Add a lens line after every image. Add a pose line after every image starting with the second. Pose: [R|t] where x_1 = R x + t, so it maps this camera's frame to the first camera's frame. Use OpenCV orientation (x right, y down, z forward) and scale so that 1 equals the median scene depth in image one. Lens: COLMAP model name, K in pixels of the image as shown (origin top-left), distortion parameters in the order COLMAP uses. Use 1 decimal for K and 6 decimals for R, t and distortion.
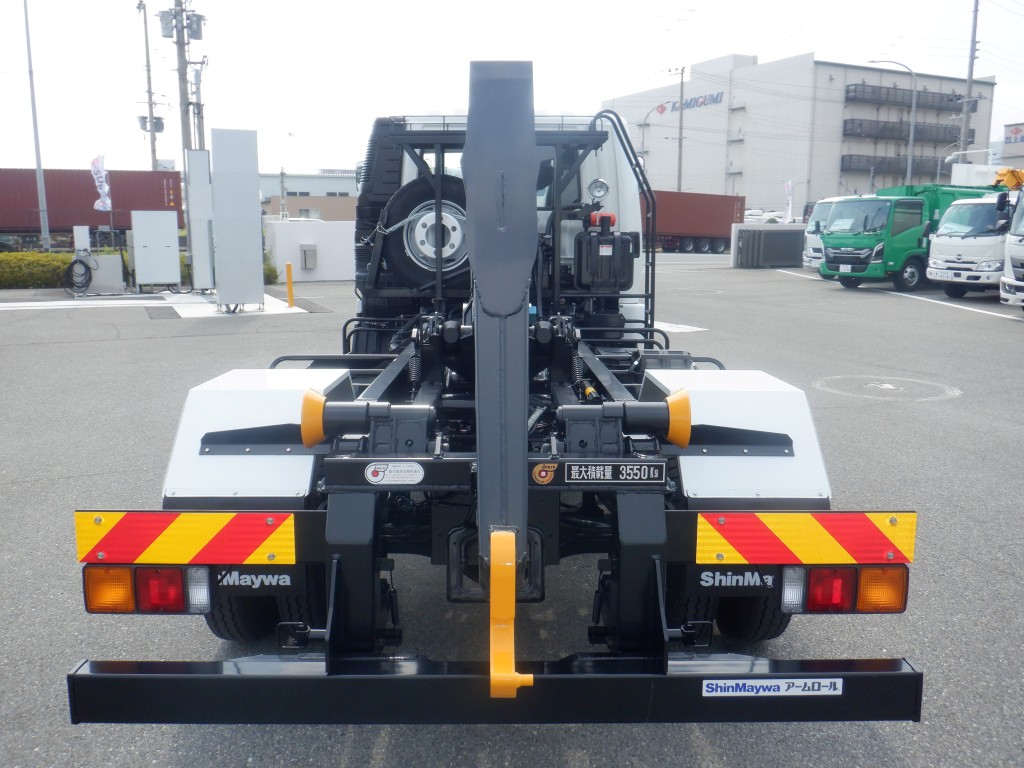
lens RADIAL K [[825.6, 0, 507.1], [0, 825.6, 375.6], [0, 0, 1]] dist [-0.021304, -0.011619]
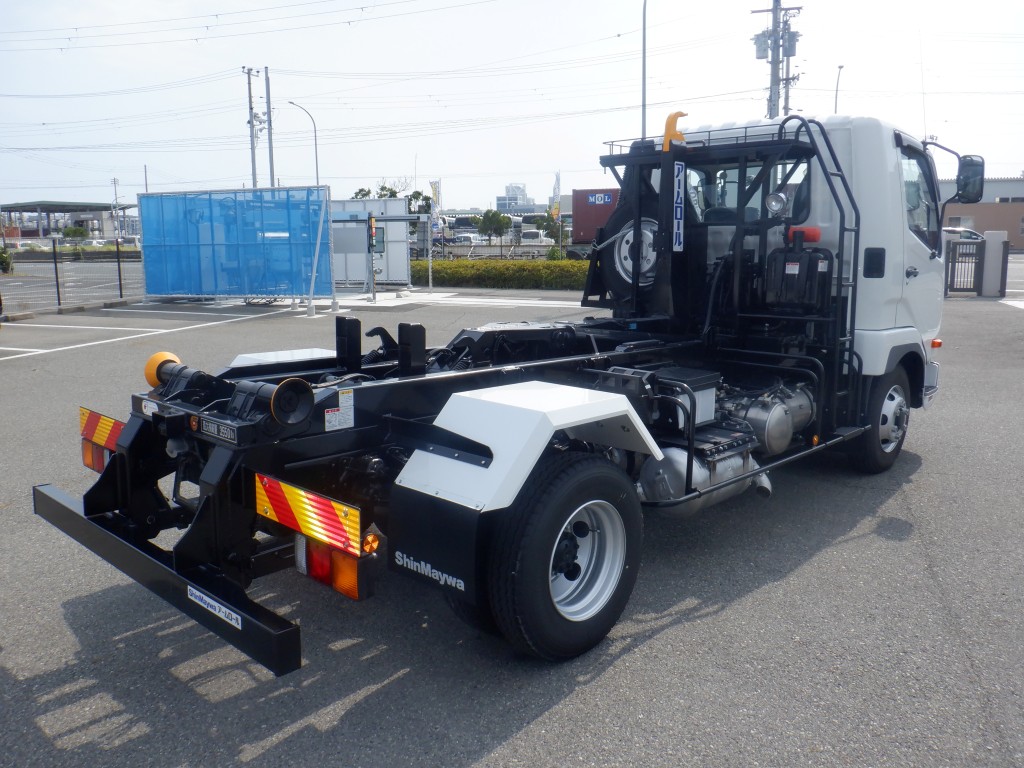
lens RADIAL K [[825.6, 0, 491.2], [0, 825.6, 379.3], [0, 0, 1]] dist [-0.021304, -0.011619]
pose [[0.705279, 0.106679, -0.700858, 0.538849], [-0.111967, 0.992967, 0.038469, -0.027285], [0.700033, 0.051342, 0.712263, 0.130023]]
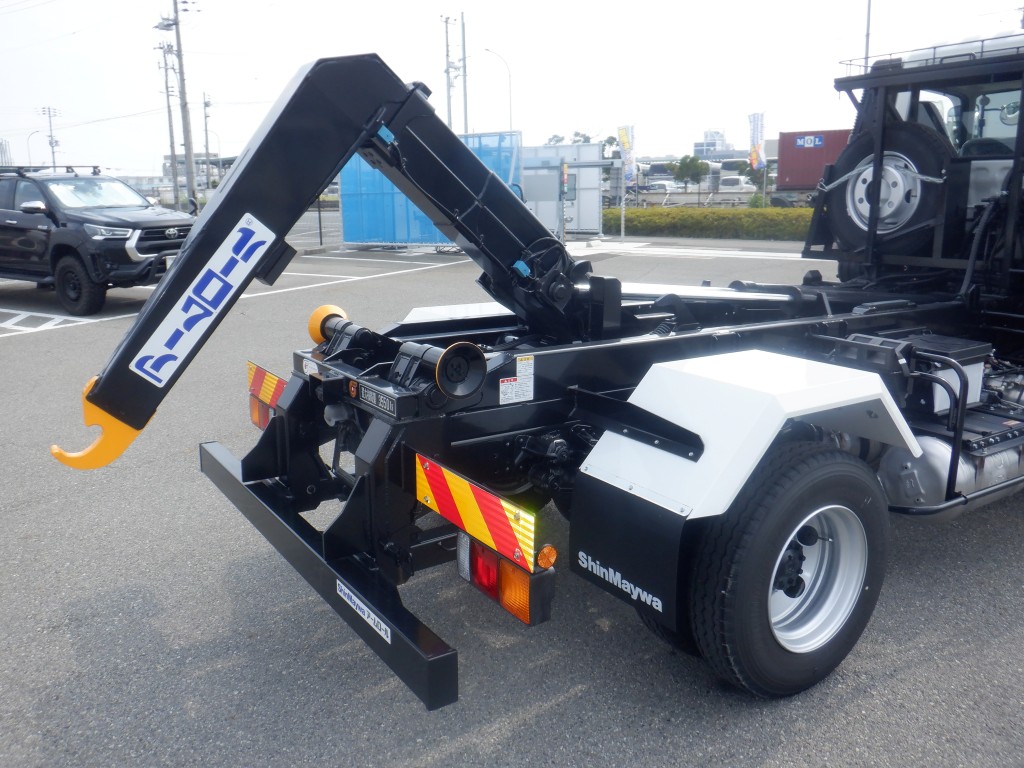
lens RADIAL K [[825.6, 0, 490.8], [0, 825.6, 369.4], [0, 0, 1]] dist [-0.021304, -0.011619]
pose [[0.526810, 0.163955, -0.834020, 0.460156], [-0.126877, 0.985395, 0.113571, -0.030929], [0.840460, 0.045987, 0.539919, 0.190642]]
